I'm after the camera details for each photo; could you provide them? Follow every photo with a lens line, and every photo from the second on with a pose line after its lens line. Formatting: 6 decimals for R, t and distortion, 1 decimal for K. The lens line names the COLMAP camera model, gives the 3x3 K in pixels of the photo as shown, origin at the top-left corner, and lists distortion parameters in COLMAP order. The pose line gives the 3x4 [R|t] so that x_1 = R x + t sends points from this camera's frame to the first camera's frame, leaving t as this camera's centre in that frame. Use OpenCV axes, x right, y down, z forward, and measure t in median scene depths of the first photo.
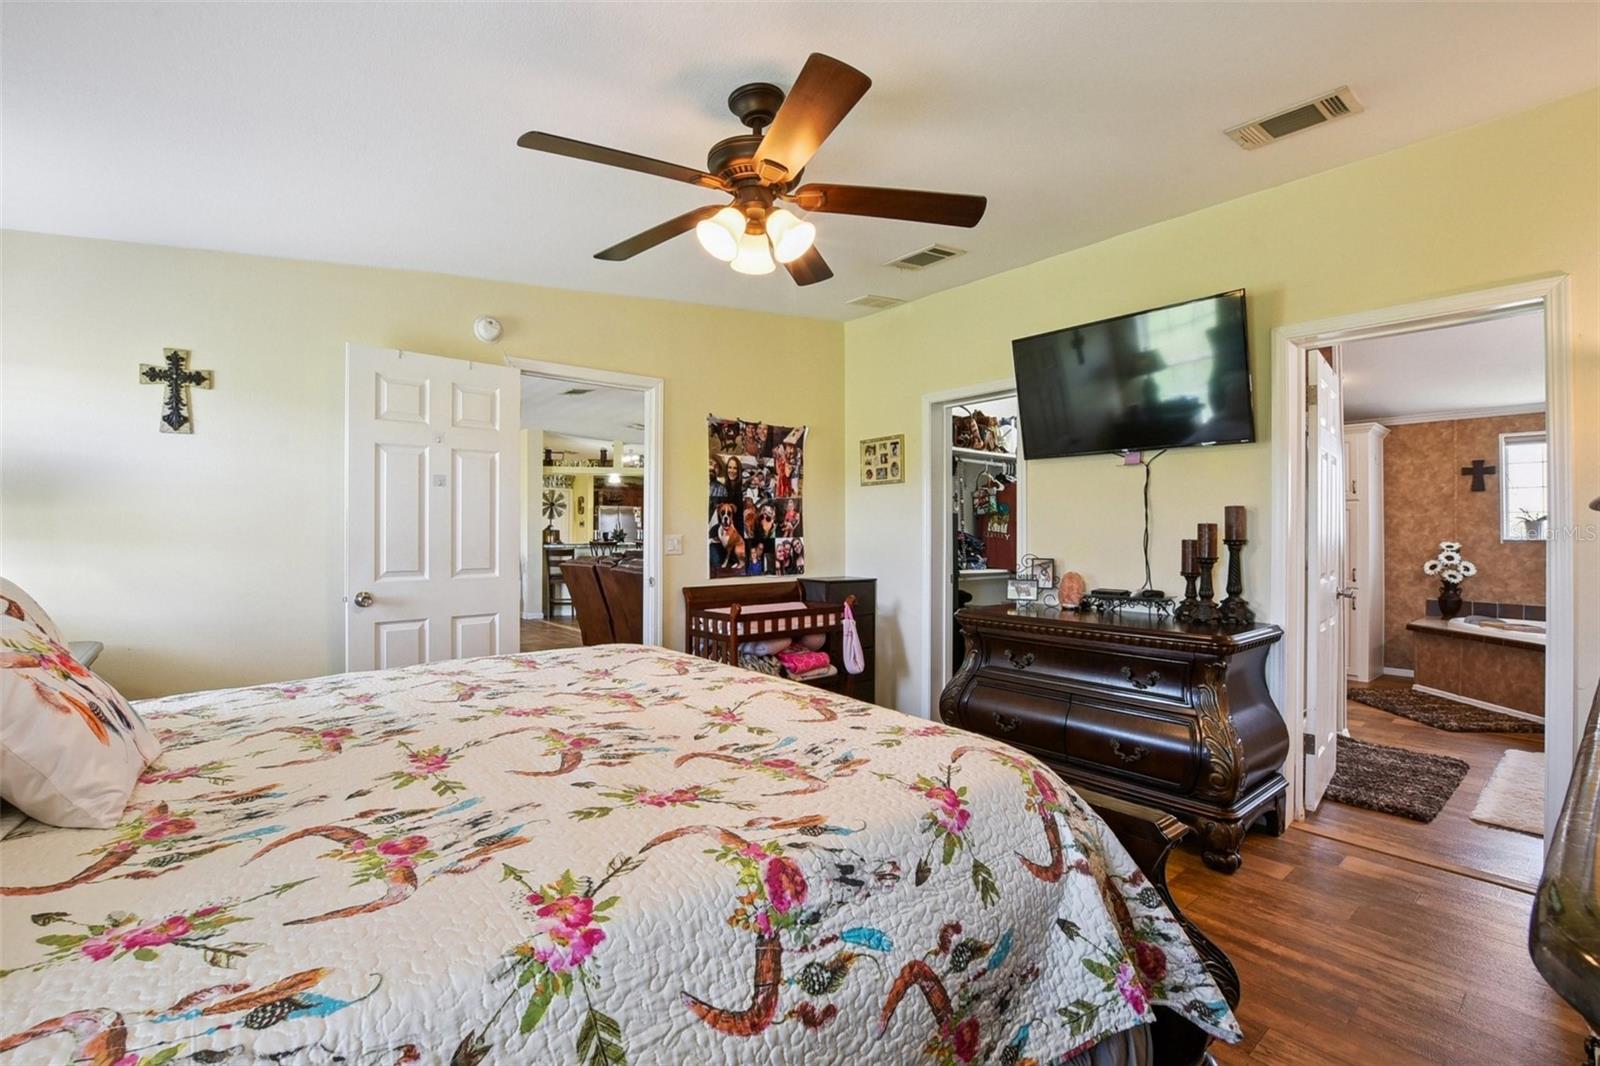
lens RADIAL K [[725.0, 0, 798.7], [0, 725.0, 533.3], [0, 0, 1]] dist [-0.000526, -0.000072]
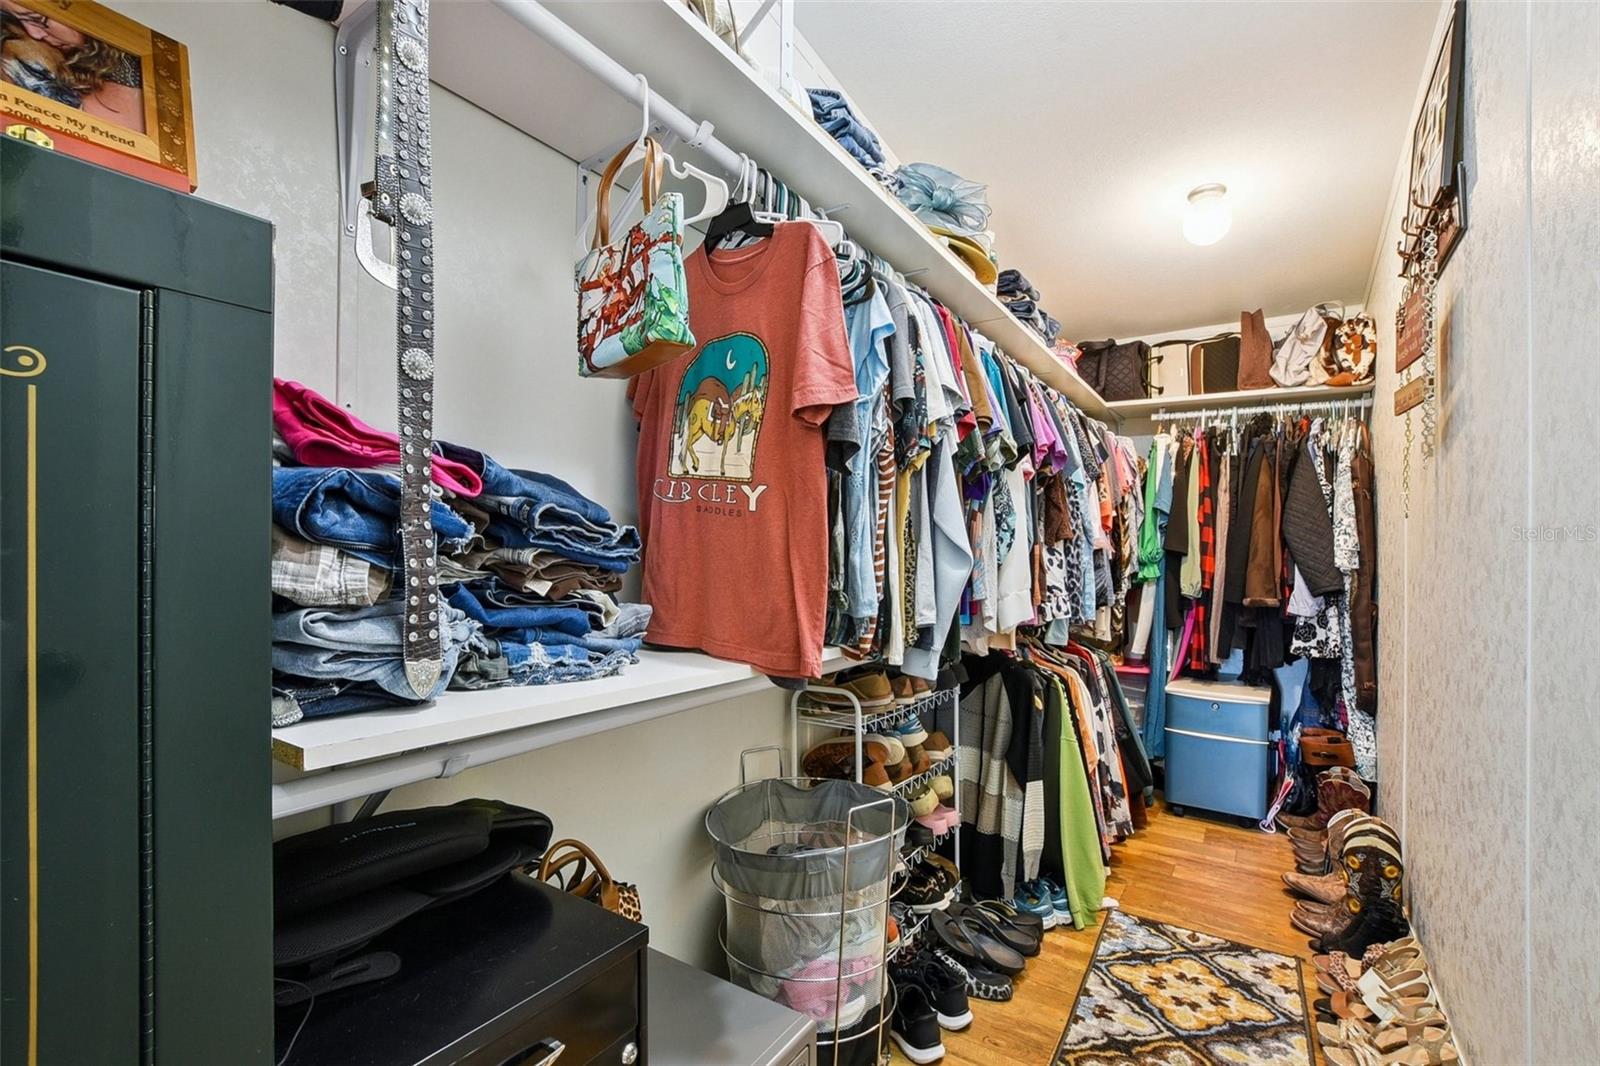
lens RADIAL K [[725.0, 0, 801.1], [0, 725.0, 532.2], [0, 0, 1]] dist [-0.000526, -0.000072]
pose [[0.962961, 0.002368, 0.269630, 0.242419], [-0.003972, 0.999978, 0.005403, 0.013470], [-0.269611, -0.006274, 0.962949, 0.790692]]
